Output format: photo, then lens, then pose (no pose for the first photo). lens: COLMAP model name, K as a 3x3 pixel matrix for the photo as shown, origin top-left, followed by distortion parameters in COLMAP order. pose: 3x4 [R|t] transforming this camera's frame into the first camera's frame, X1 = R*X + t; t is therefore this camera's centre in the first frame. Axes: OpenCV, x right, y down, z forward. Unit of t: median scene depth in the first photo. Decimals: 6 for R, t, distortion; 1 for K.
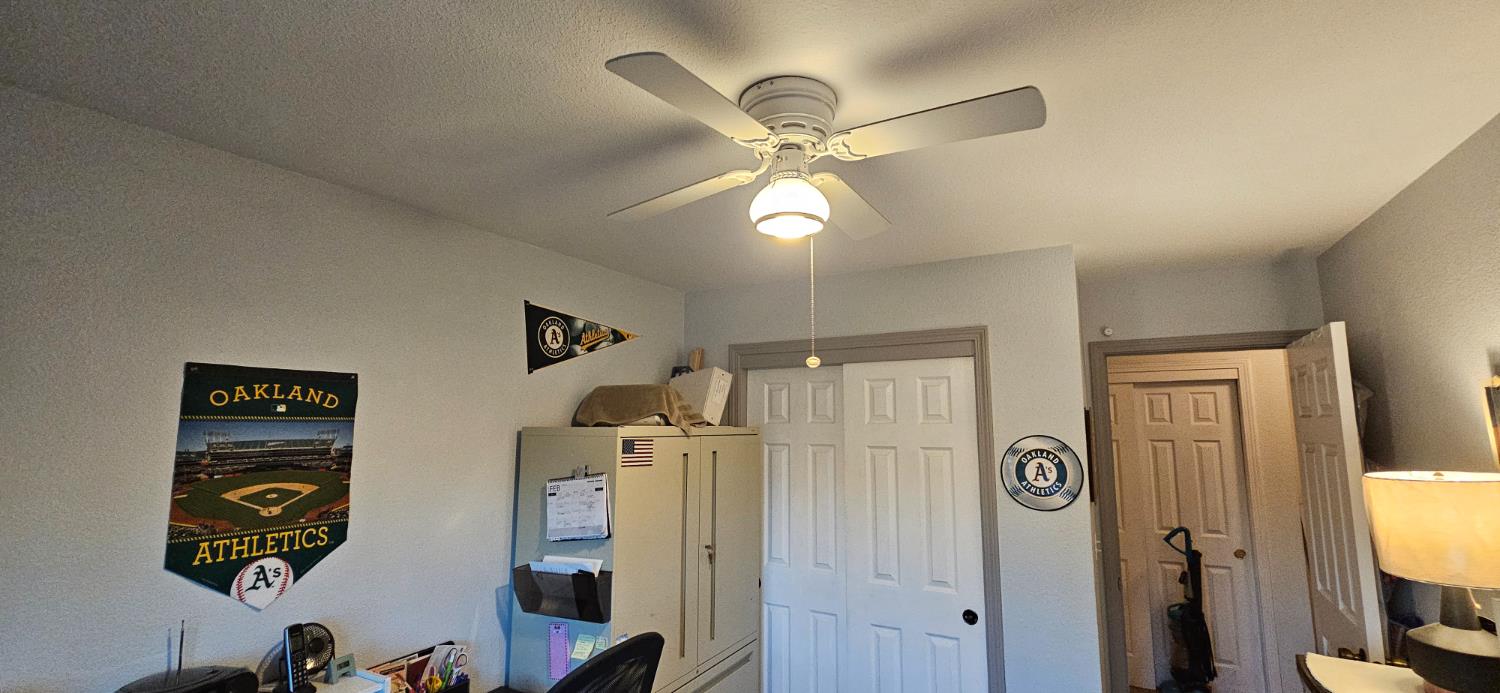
lens RADIAL K [[615.6, 0, 752.3], [0, 615.6, 350.0], [0, 0, 1]] dist [-0.001534, 0.000437]
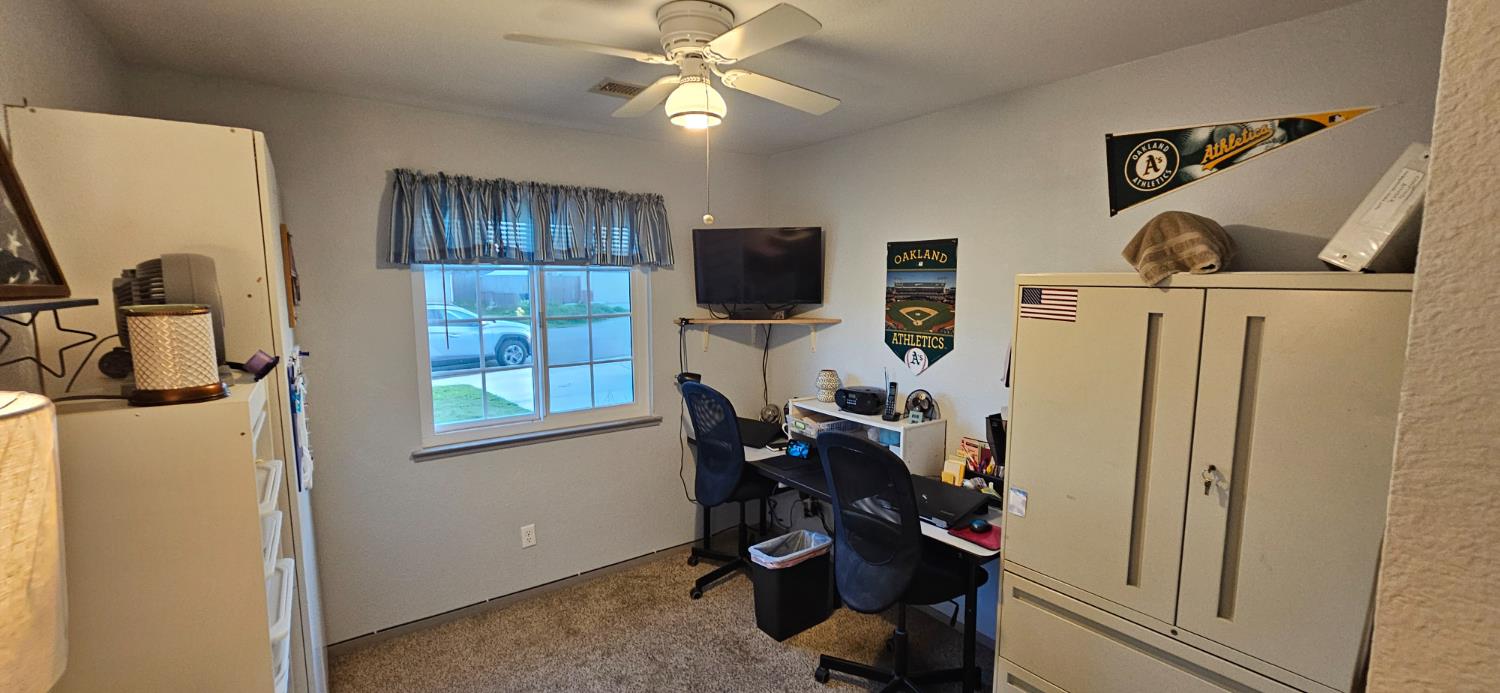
lens RADIAL K [[614.7, 0, 757.2], [0, 614.7, 348.9], [0, 0, 1]] dist [-0.003237, 0.000878]
pose [[-0.410685, 0.100060, -0.906270, 0.840139], [0.103657, 0.992640, 0.062623, 0.149146], [0.905866, -0.068223, -0.418034, 1.095860]]
